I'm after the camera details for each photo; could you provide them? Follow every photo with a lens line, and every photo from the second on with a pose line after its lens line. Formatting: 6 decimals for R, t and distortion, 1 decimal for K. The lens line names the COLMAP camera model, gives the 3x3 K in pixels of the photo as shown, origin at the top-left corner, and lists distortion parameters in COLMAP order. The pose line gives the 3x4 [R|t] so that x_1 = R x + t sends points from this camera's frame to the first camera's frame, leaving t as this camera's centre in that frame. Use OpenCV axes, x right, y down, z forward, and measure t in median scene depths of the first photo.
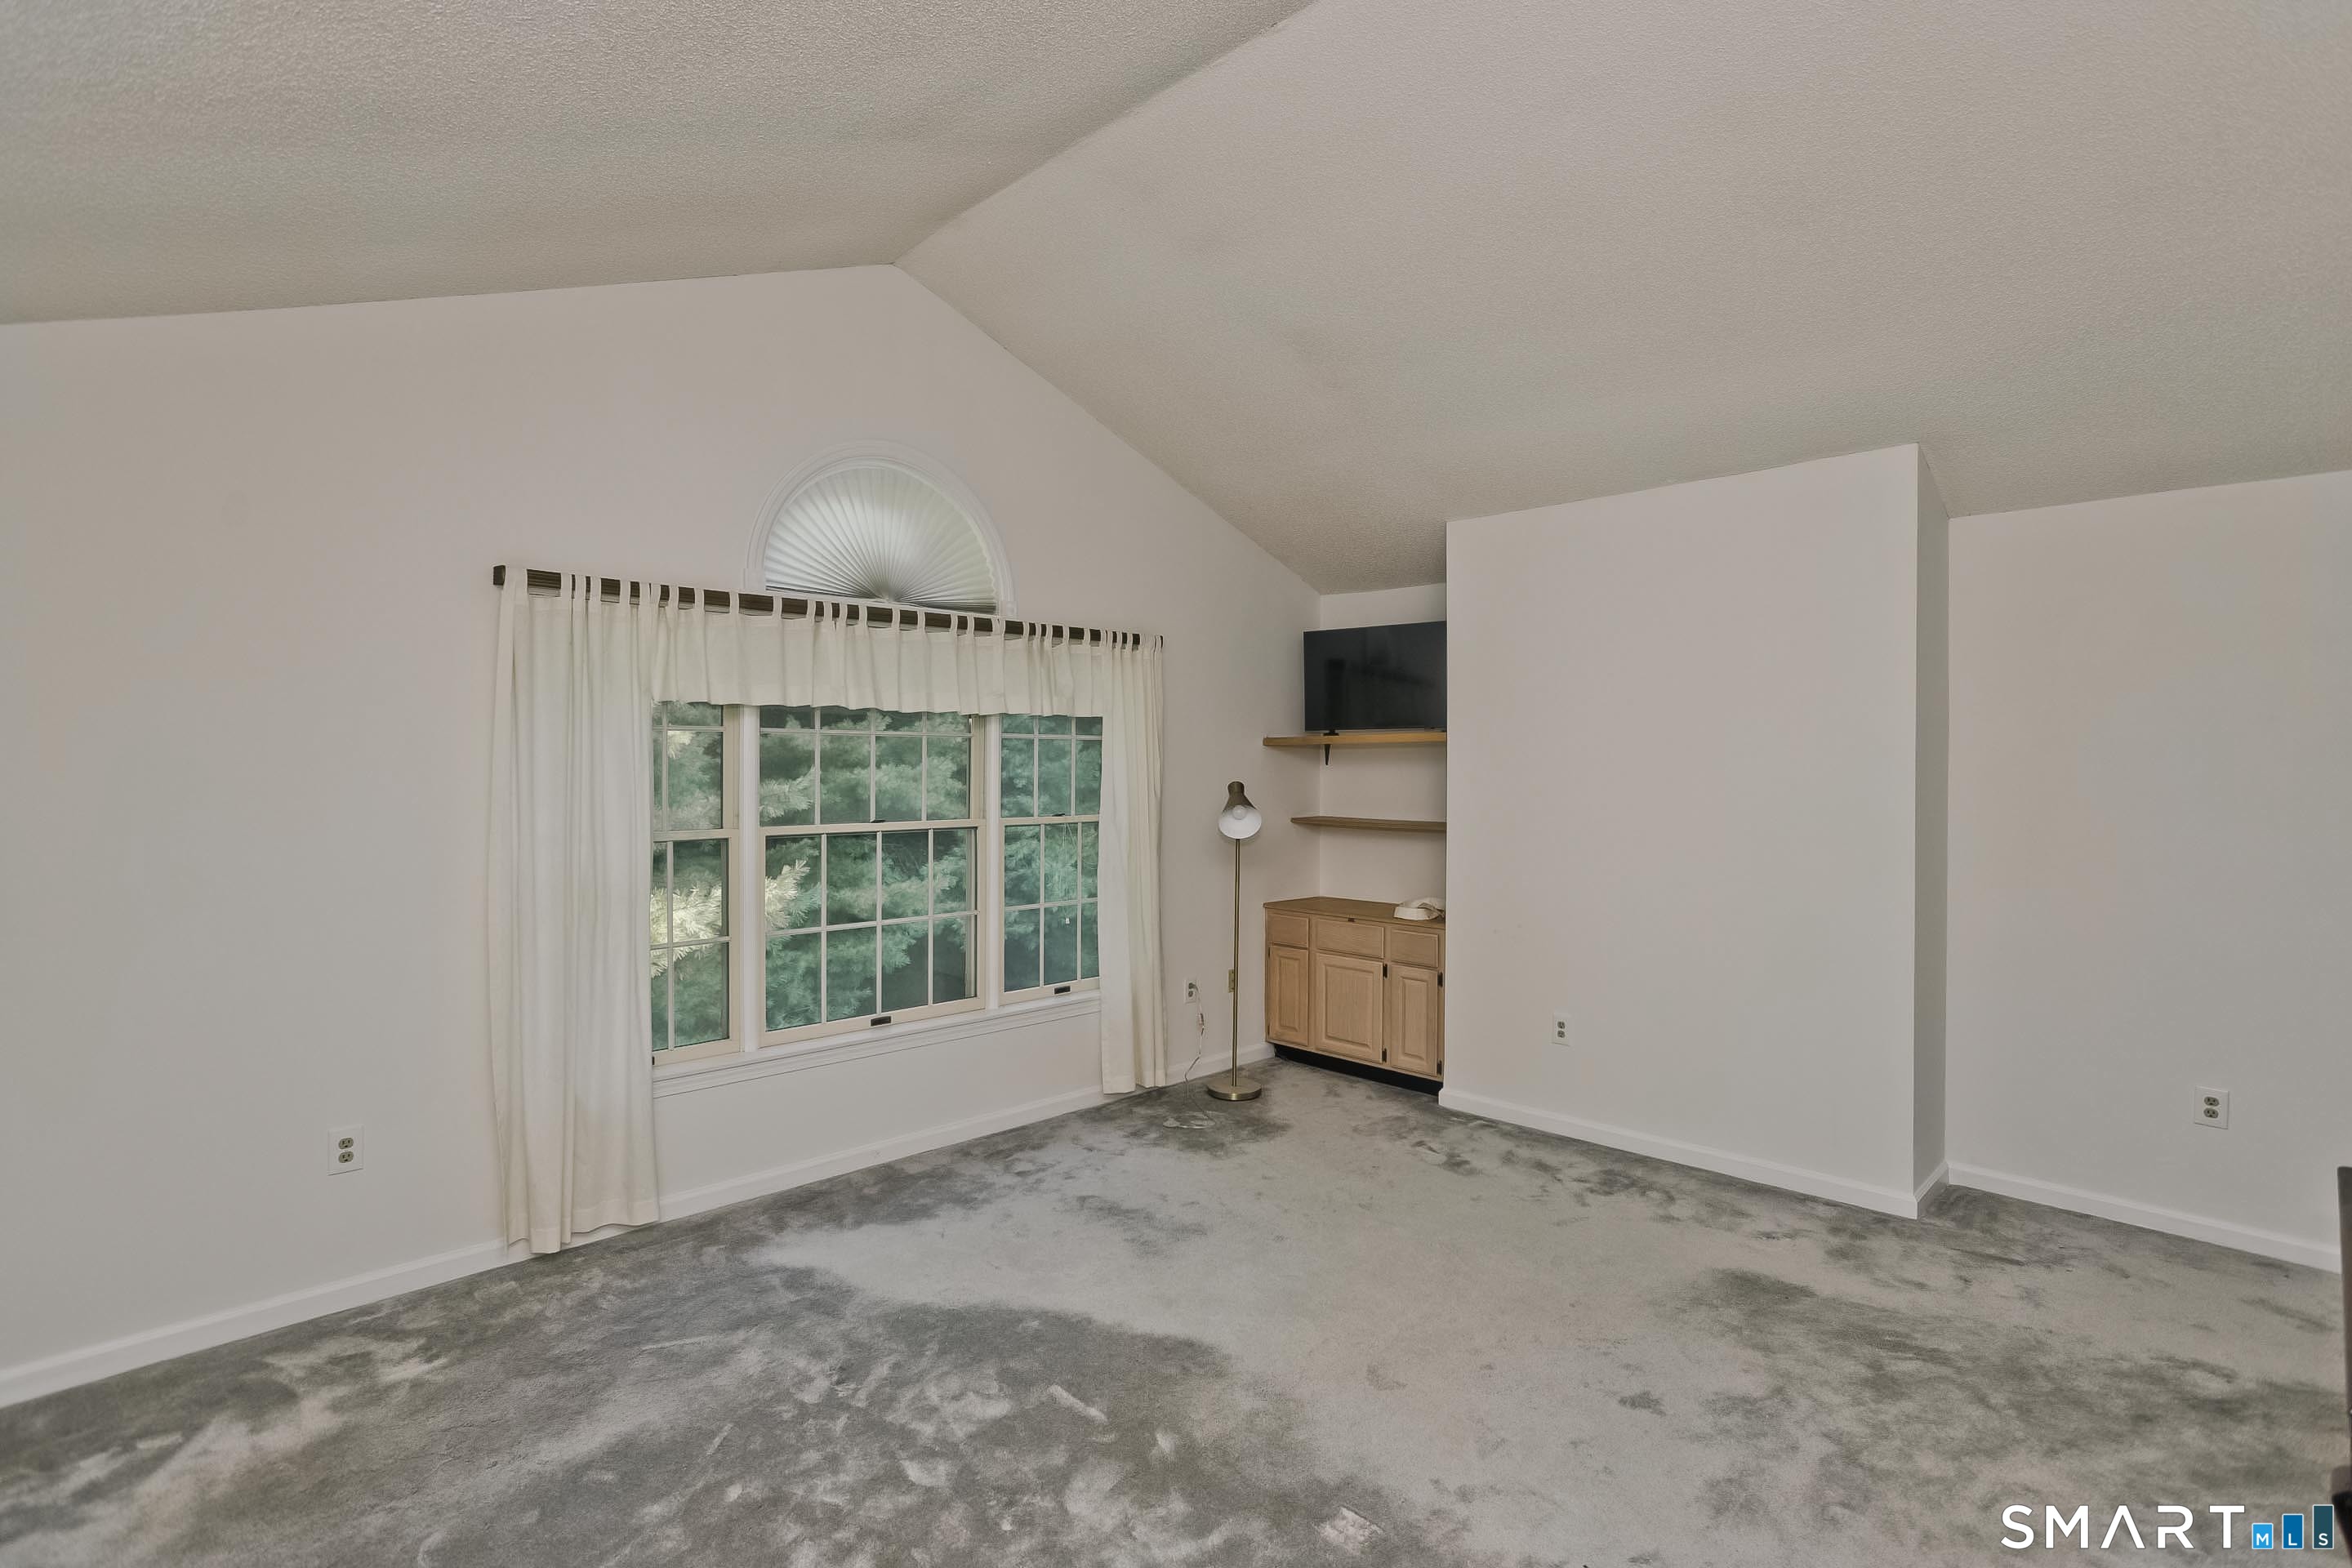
lens RADIAL K [[1172.8, 0, 1170.7], [0, 1172.8, 770.1], [0, 0, 1]] dist [0.002431, 0.001643]
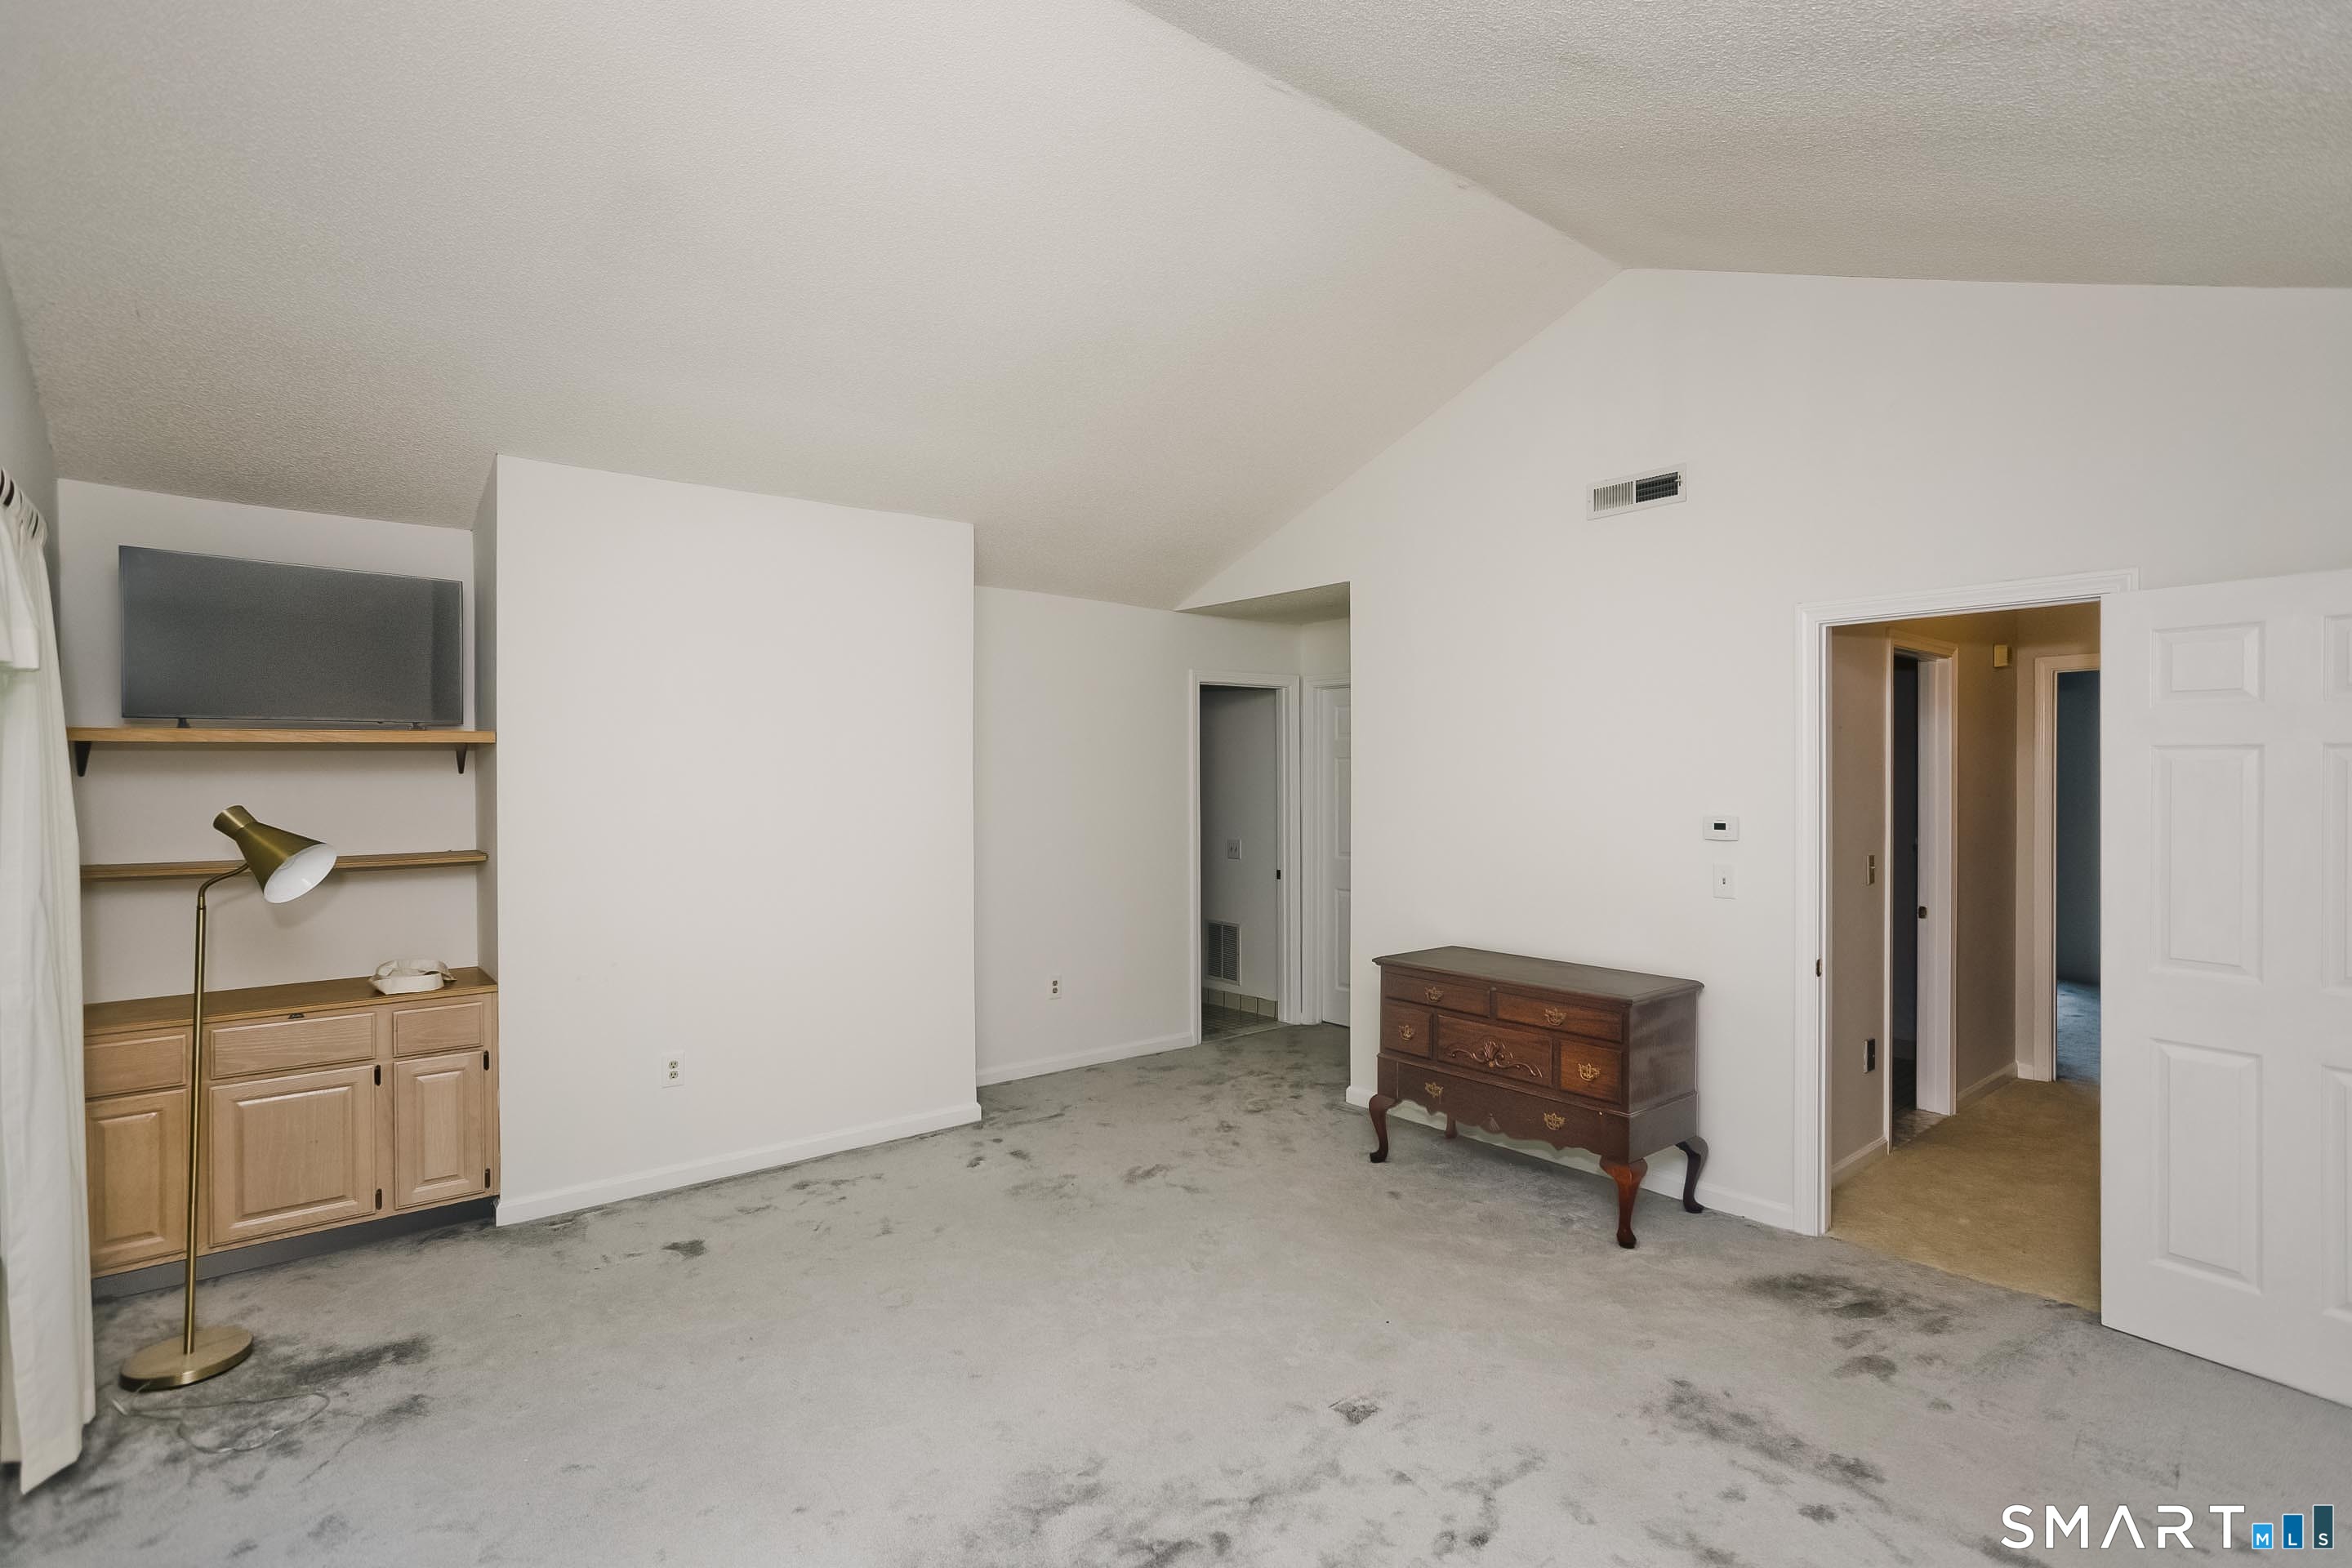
lens RADIAL K [[1172.8, 0, 1175.5], [0, 1172.8, 774.1], [0, 0, 1]] dist [0.002431, 0.001643]
pose [[0.087986, -0.001125, 0.996121, -0.484302], [0.013988, 0.999902, -0.000107, 0.002282], [-0.996023, 0.013943, 0.087993, 0.500045]]
